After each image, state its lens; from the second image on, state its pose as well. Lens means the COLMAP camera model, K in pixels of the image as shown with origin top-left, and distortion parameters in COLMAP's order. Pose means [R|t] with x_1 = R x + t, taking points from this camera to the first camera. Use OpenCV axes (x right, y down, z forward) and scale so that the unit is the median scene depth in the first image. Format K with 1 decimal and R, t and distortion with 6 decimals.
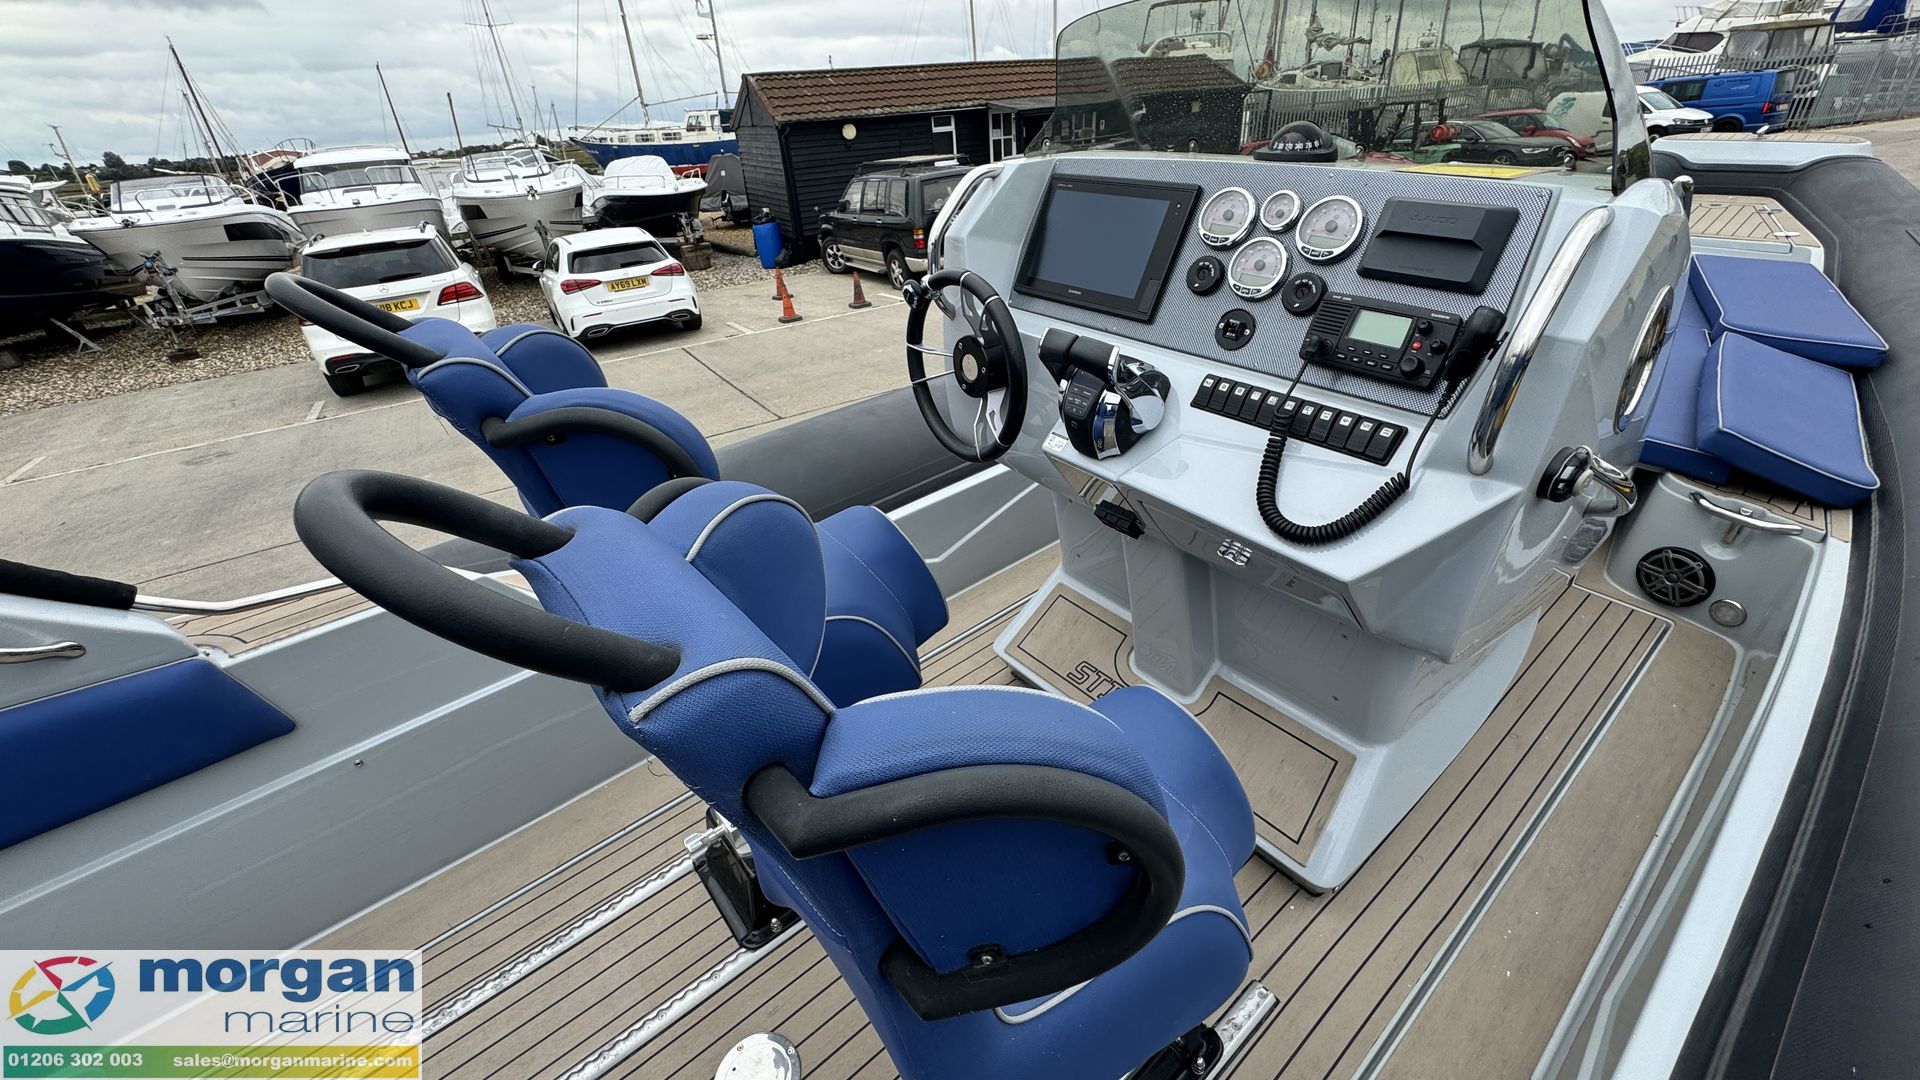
lens RADIAL K [[765.4, 0, 985.6], [0, 765.4, 520.1], [0, 0, 1]] dist [0.020390, -0.000208]
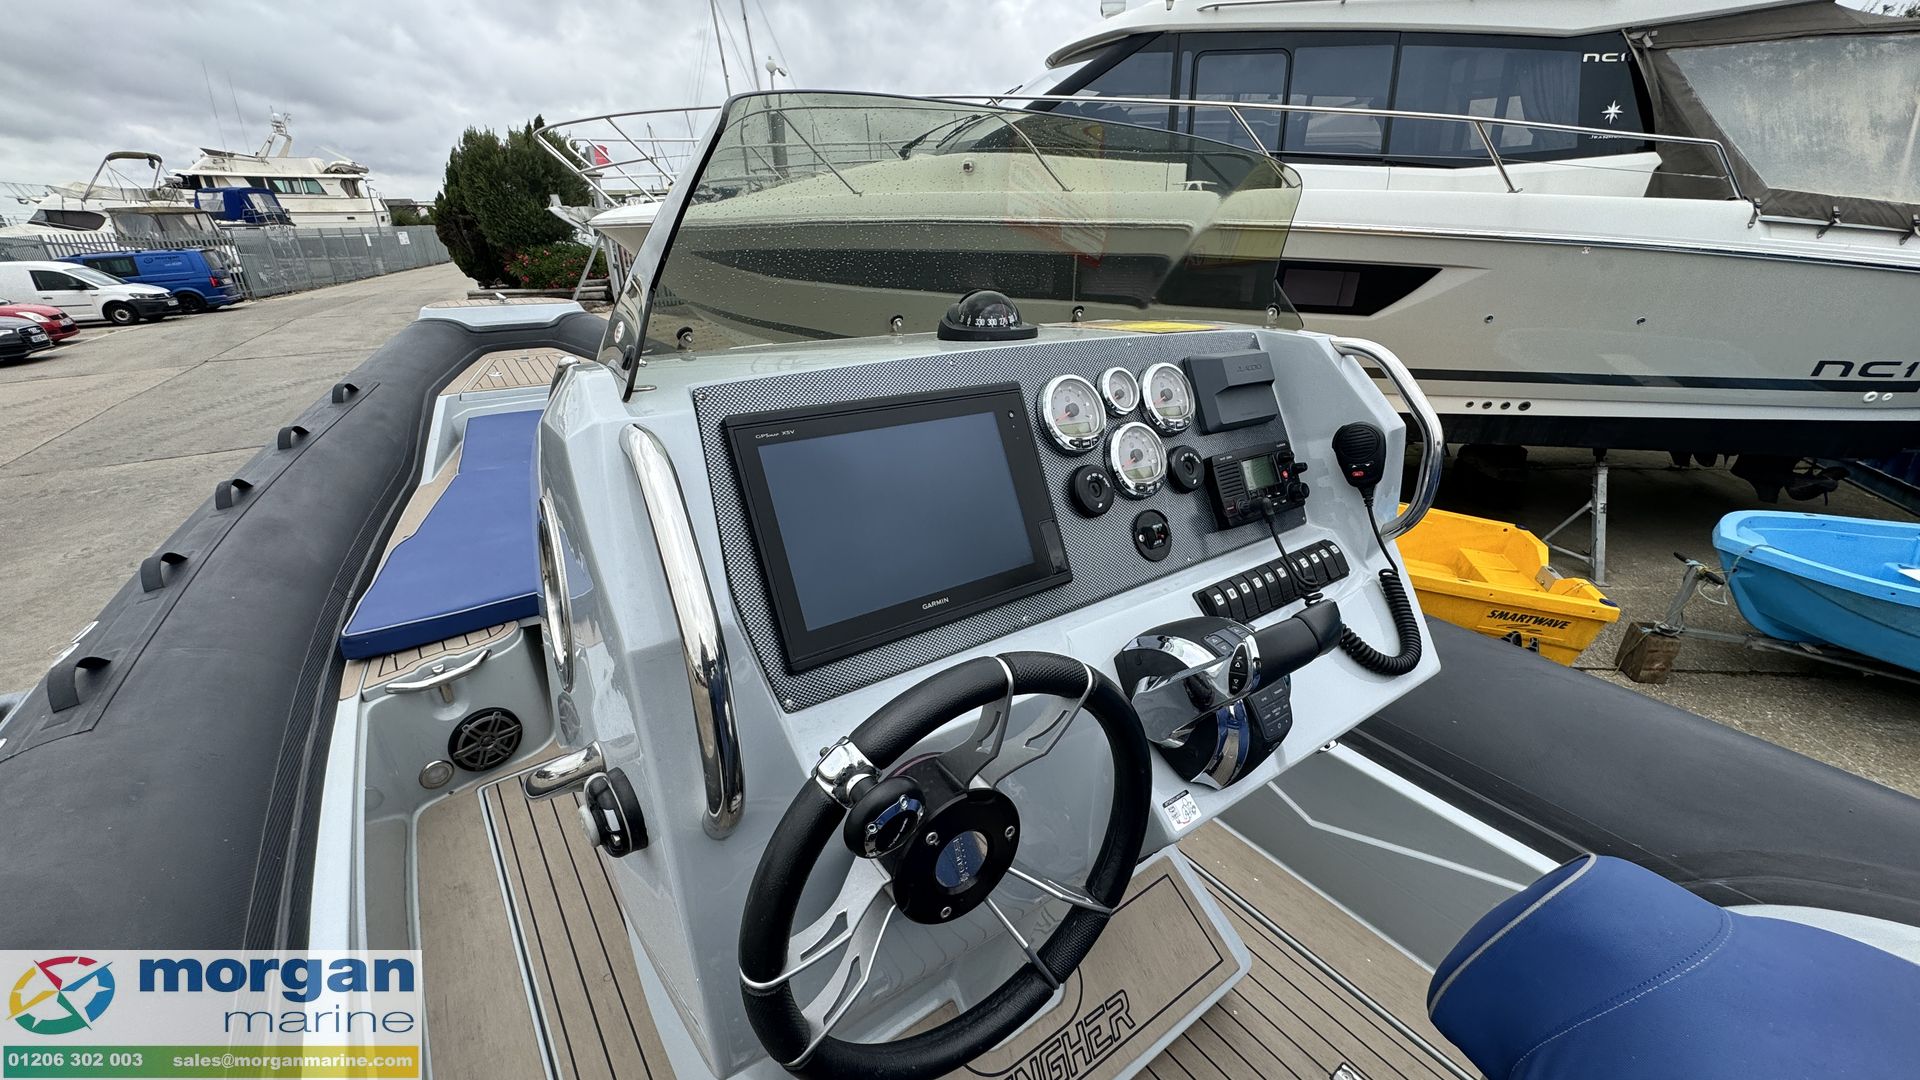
lens RADIAL K [[759.1, 0, 964.9], [0, 759.1, 539.8], [0, 0, 1]] dist [-0.003610, -0.000695]
pose [[0.054127, -0.338891, 0.939267, -0.034251], [0.479796, 0.833769, 0.273178, -0.044977], [-0.875709, 0.435870, 0.207728, 0.082547]]
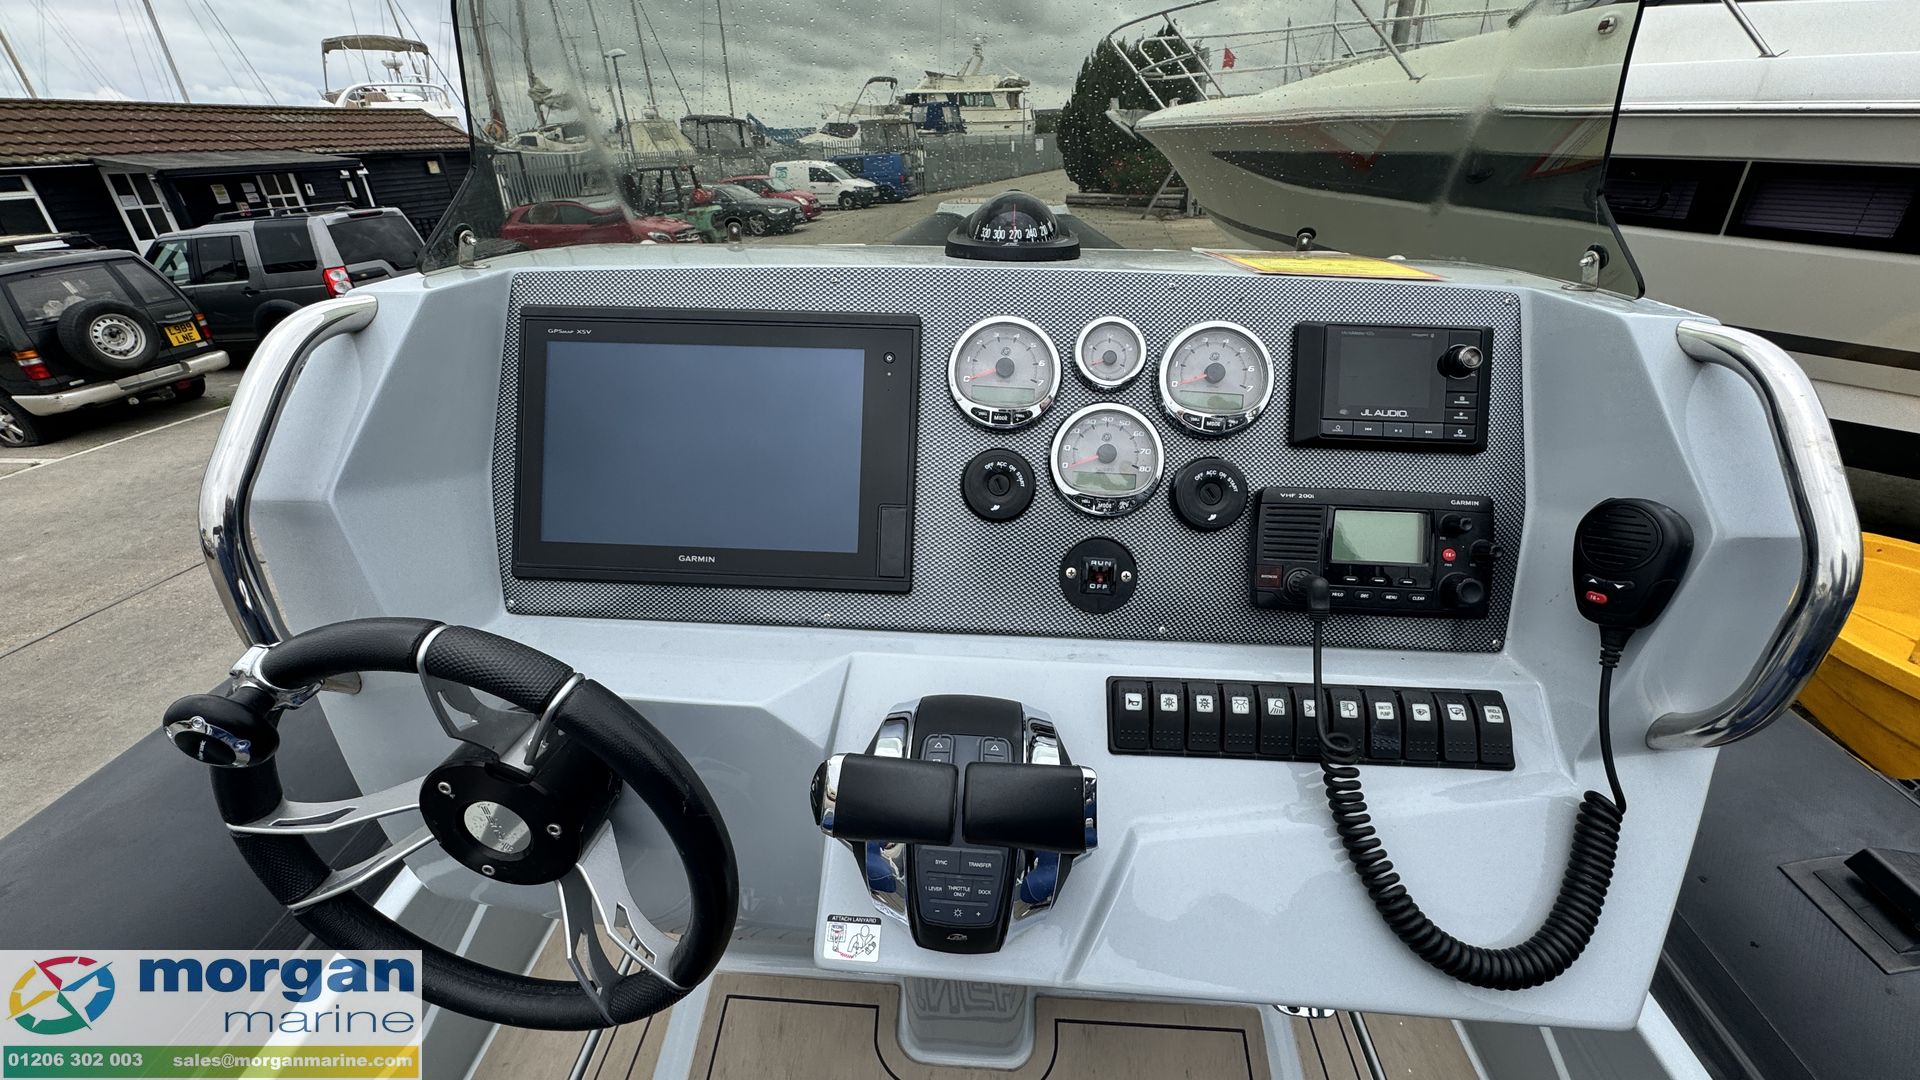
lens RADIAL K [[759.1, 0, 964.9], [0, 759.1, 539.8], [0, 0, 1]] dist [-0.003610, -0.000695]
pose [[0.684687, -0.307576, 0.660758, -0.006447], [0.332335, 0.938610, 0.092543, -0.028689], [-0.648658, 0.156230, 0.744872, 0.054450]]
